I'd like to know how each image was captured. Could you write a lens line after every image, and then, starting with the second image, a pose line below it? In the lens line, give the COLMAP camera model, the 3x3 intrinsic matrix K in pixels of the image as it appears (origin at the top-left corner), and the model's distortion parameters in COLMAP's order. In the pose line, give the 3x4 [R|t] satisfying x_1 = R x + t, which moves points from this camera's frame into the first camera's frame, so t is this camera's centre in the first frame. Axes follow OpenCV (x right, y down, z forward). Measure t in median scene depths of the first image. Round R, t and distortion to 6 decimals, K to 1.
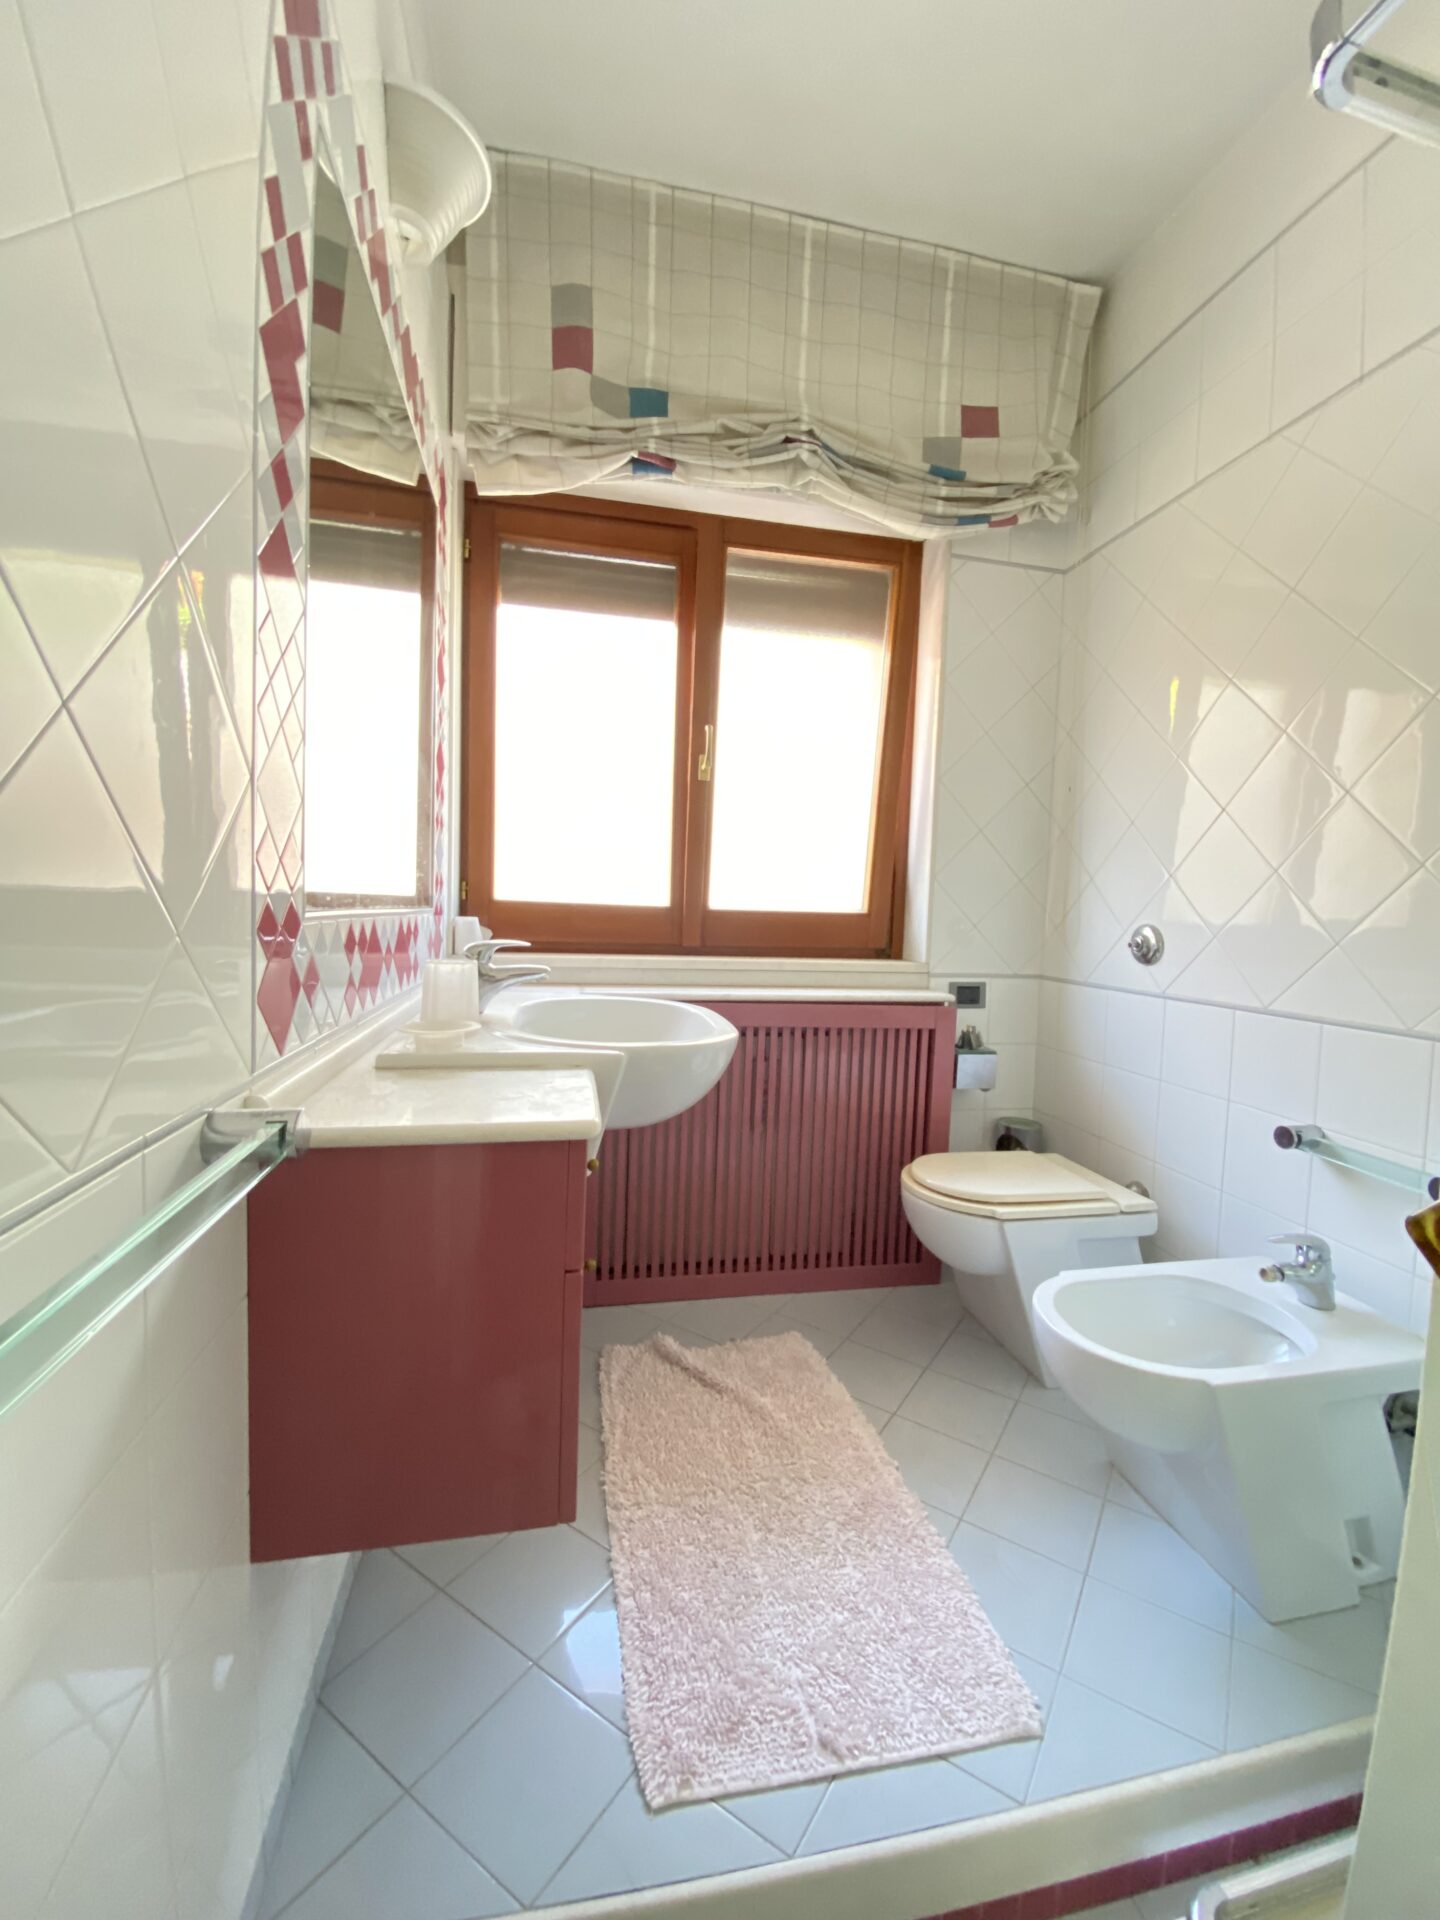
lens RADIAL K [[780.8, 0, 714.2], [0, 780.8, 972.8], [0, 0, 1]] dist [0.005676, -0.013531]
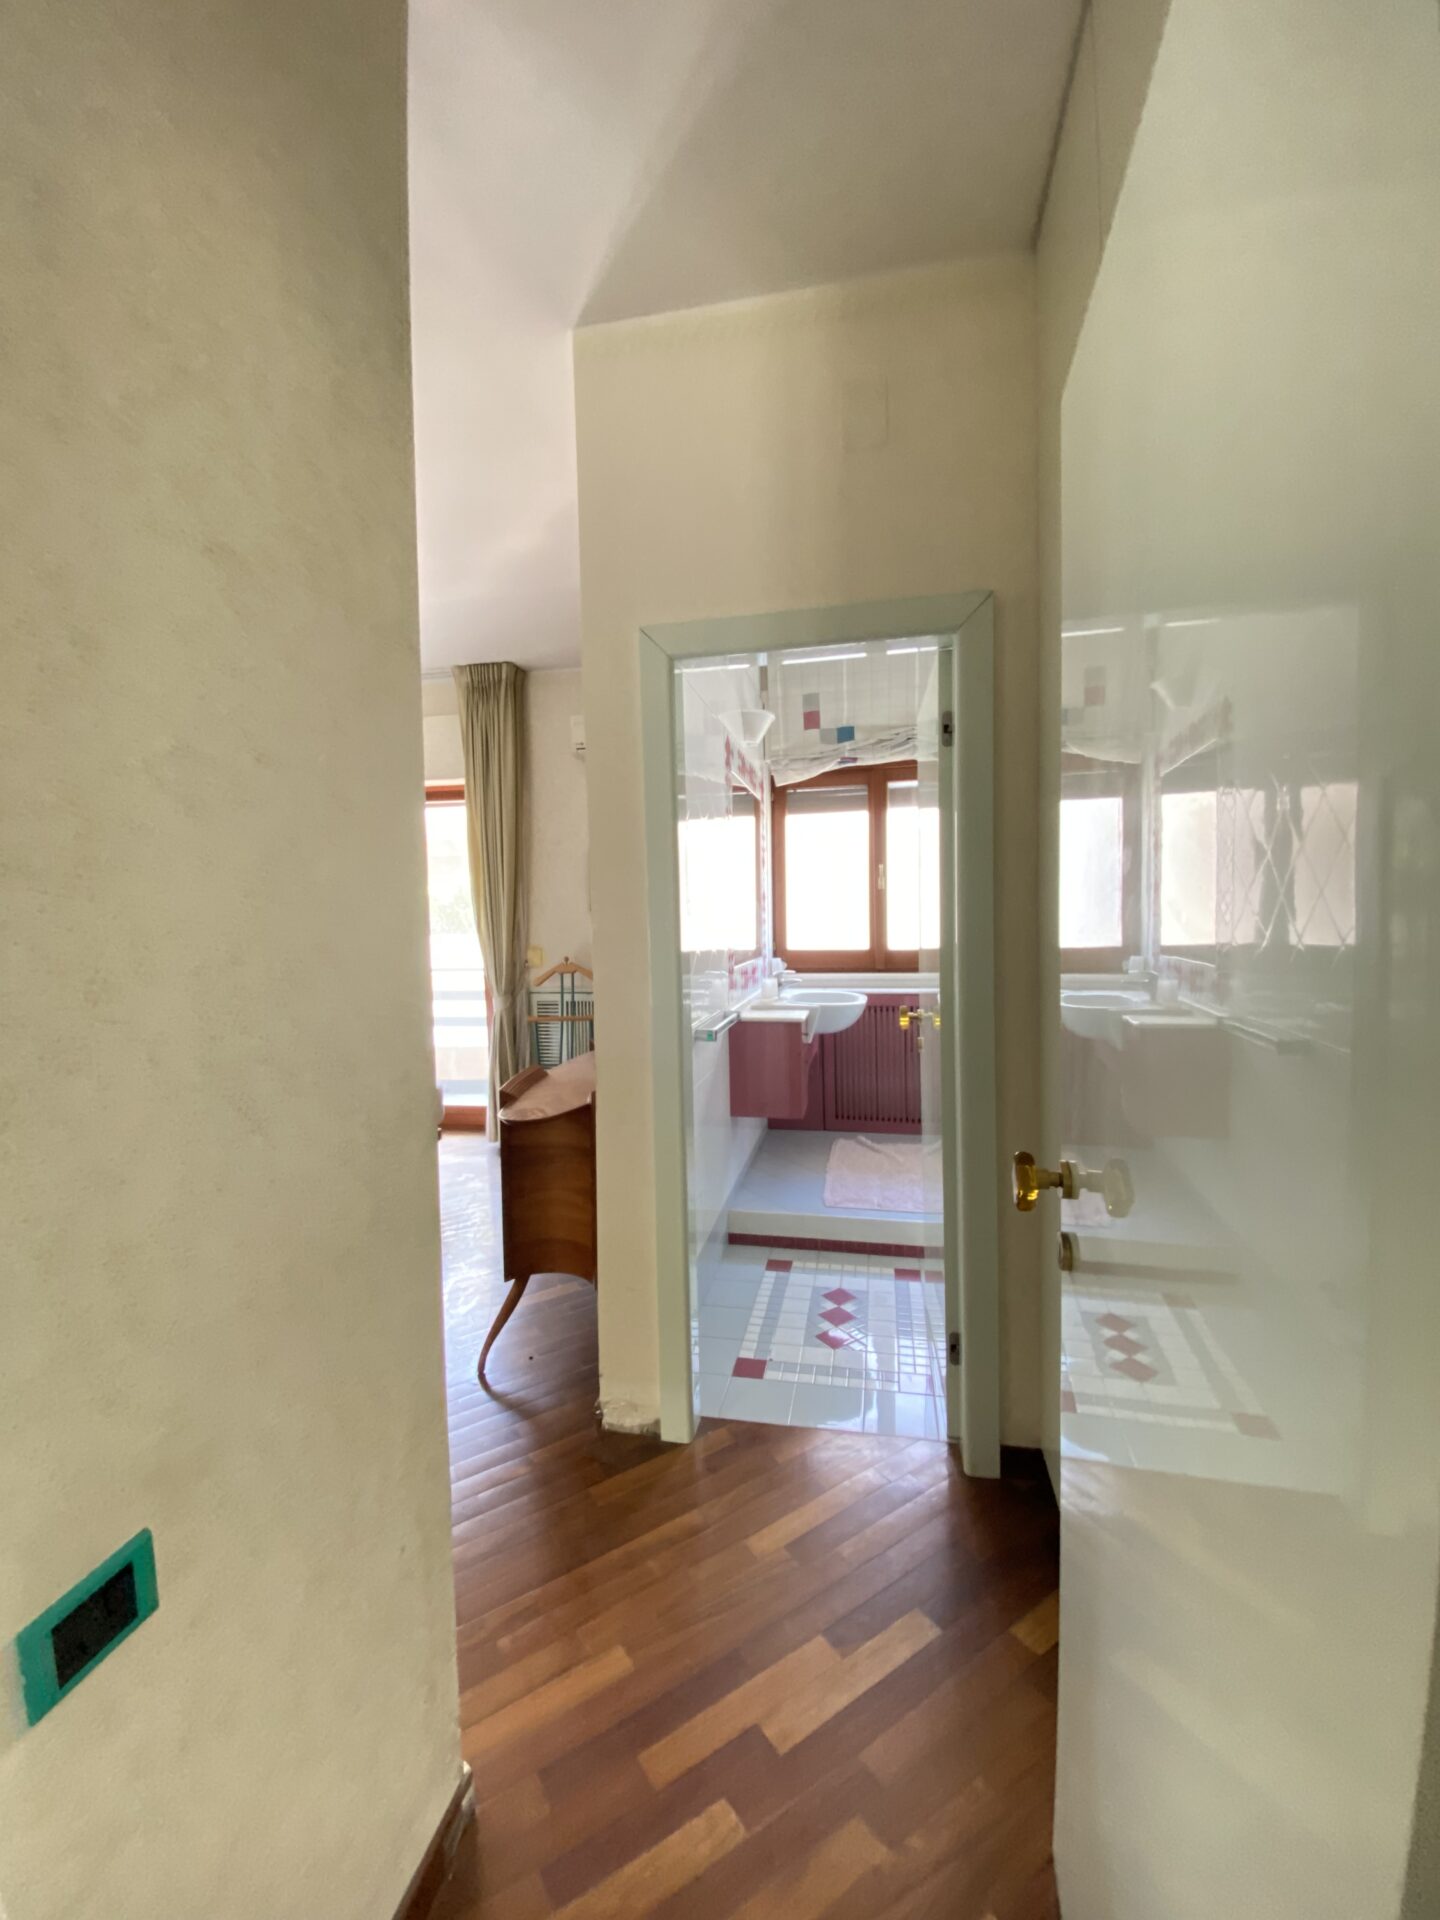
lens RADIAL K [[780.8, 0, 709.9], [0, 780.8, 961.2], [0, 0, 1]] dist [0.005676, -0.013531]
pose [[0.917733, -0.031261, -0.395967, 0.451982], [0.021972, 0.999367, -0.027974, -0.002887], [0.396590, 0.016973, 0.917839, -1.296890]]
